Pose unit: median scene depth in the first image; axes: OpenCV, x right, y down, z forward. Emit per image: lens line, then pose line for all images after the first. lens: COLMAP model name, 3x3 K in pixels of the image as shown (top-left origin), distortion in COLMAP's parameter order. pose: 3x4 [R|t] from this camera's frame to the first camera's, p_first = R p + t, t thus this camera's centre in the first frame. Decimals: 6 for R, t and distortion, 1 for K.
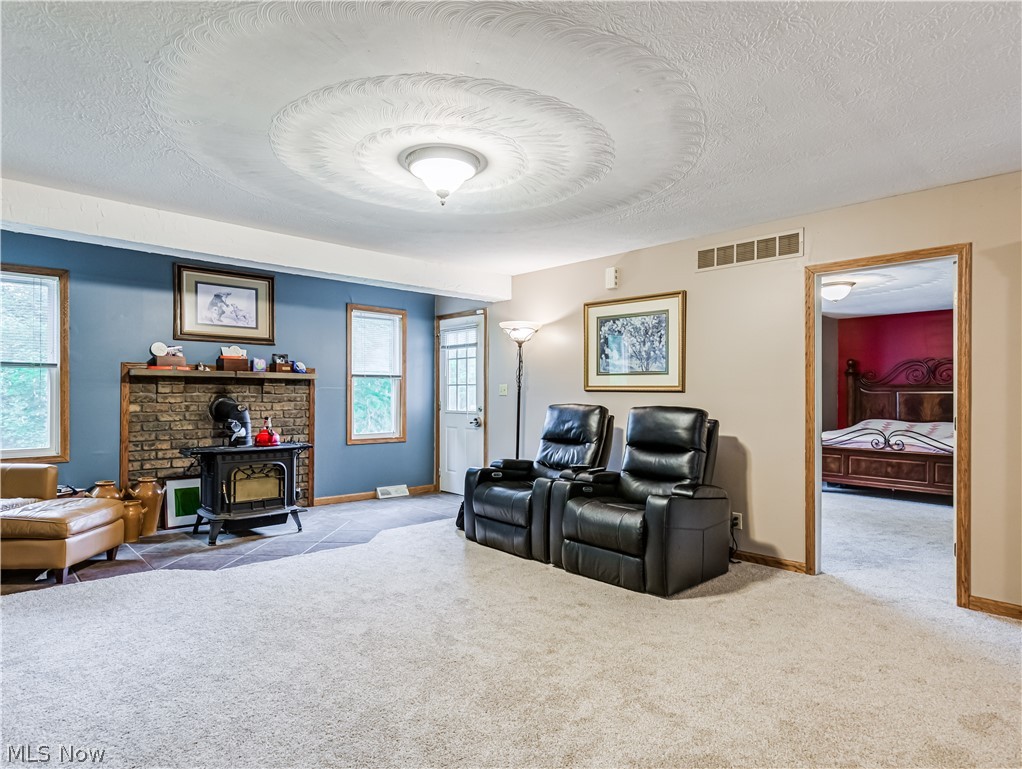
lens RADIAL K [[585.5, 0, 510.1], [0, 585.5, 386.5], [0, 0, 1]] dist [0.009445, -0.000480]
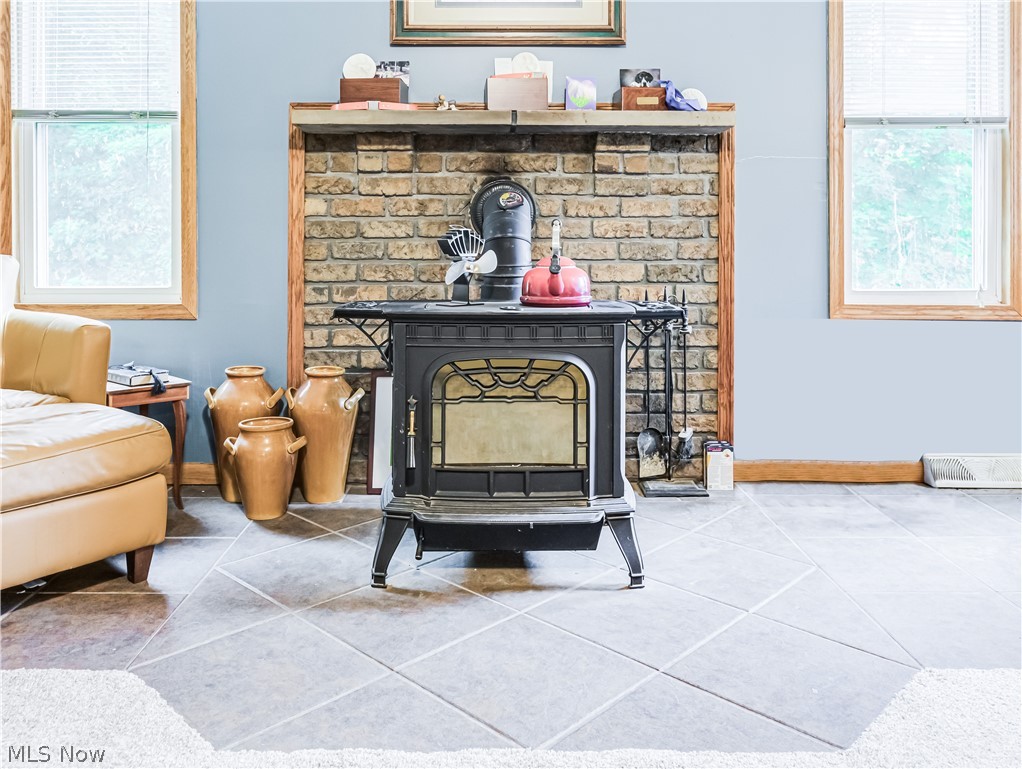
lens RADIAL K [[851.3, 0, 498.0], [0, 851.3, 257.9], [0, 0, 1]] dist [0.006930, -0.009102]
pose [[0.748464, 0.006140, -0.663147, -0.109821], [0.009097, 0.999768, 0.019524, 0.063351], [0.663113, -0.020646, 0.748235, 0.604083]]
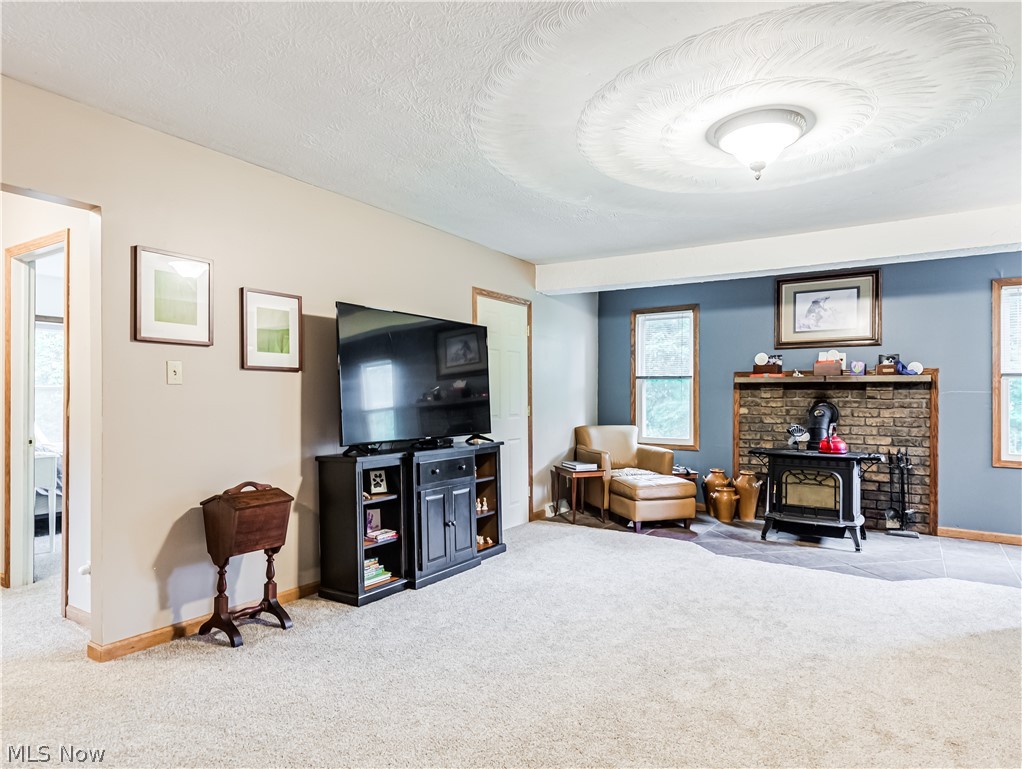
lens RADIAL K [[588.8, 0, 513.4], [0, 588.8, 391.7], [0, 0, 1]] dist [0.004554, -0.002913]
pose [[0.249350, -0.010867, -0.968352, 0.381386], [0.007565, 0.999928, -0.009274, 0.005995], [0.968384, -0.005013, 0.249415, 0.258548]]
